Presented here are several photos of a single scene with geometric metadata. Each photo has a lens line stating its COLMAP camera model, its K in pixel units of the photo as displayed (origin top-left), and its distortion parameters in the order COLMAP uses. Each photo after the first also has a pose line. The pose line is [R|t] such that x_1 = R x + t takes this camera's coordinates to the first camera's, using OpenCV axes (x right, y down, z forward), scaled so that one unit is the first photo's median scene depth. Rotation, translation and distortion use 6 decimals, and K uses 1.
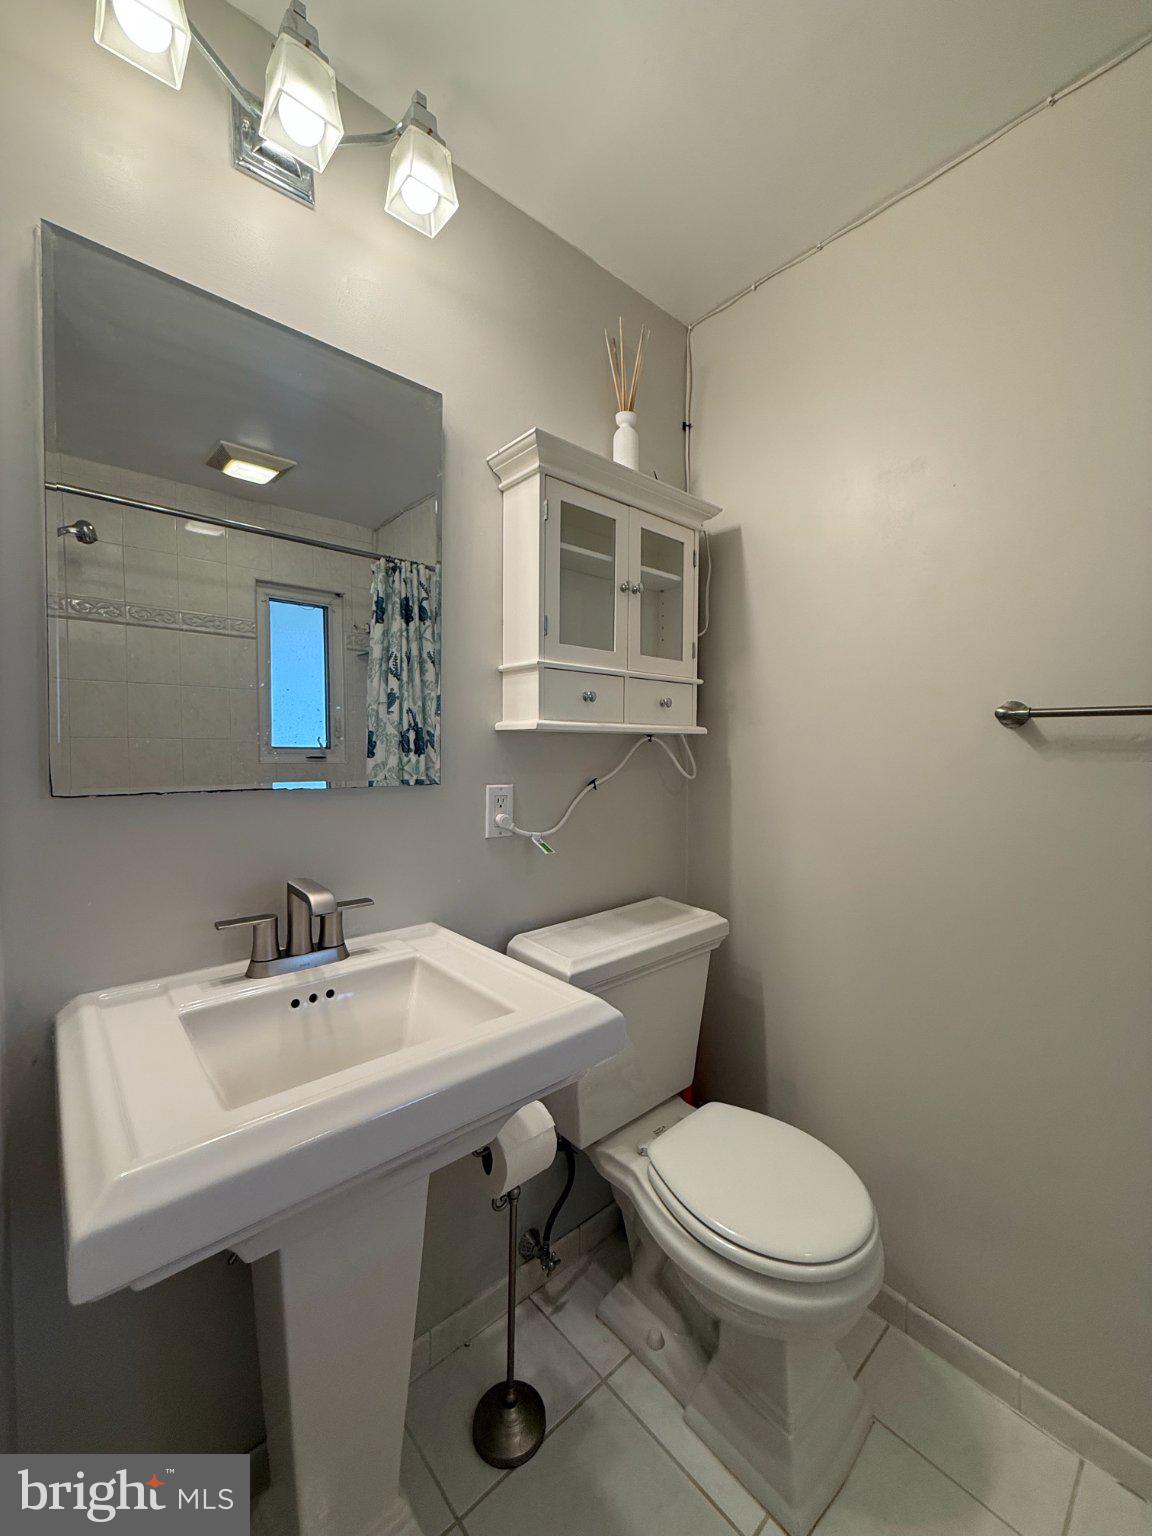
lens RADIAL K [[612.1, 0, 576.0], [0, 612.1, 768.0], [0, 0, 1]] dist [-0.001428, 0.000742]
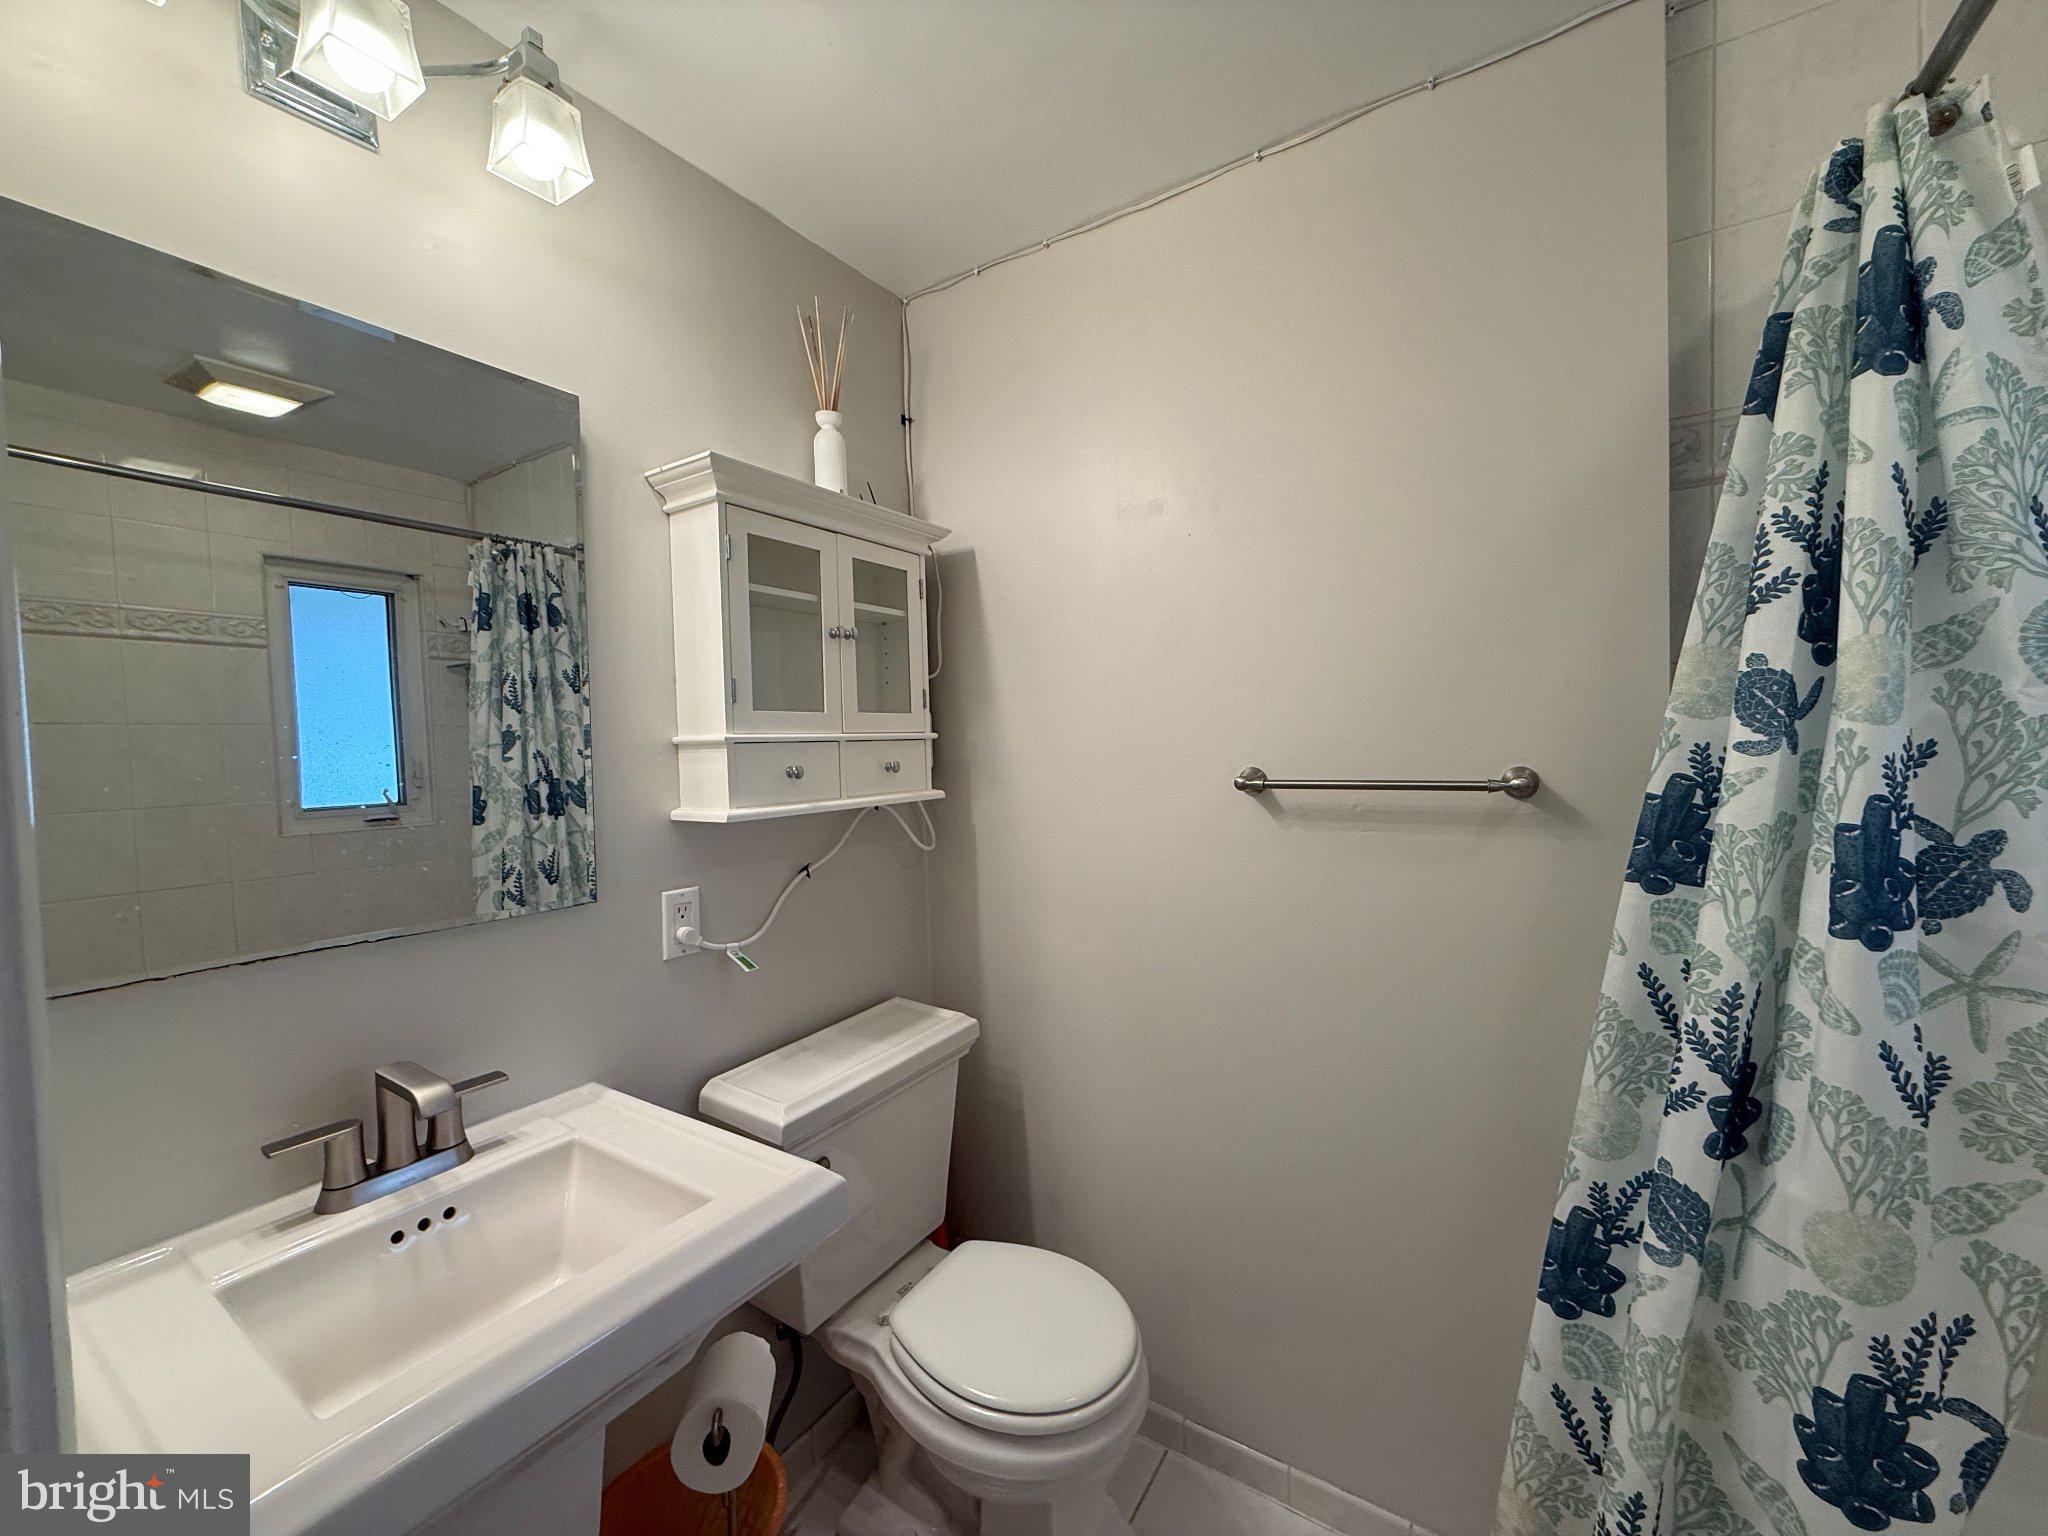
lens RADIAL K [[816.1, 0, 1024.0], [0, 816.1, 768.0], [0, 0, 1]] dist [-0.001428, 0.000742]
pose [[0.961168, -0.040091, 0.273035, 0.017369], [0.042050, 0.999115, -0.001324, -0.101891], [-0.272741, 0.012754, 0.962003, -0.113408]]
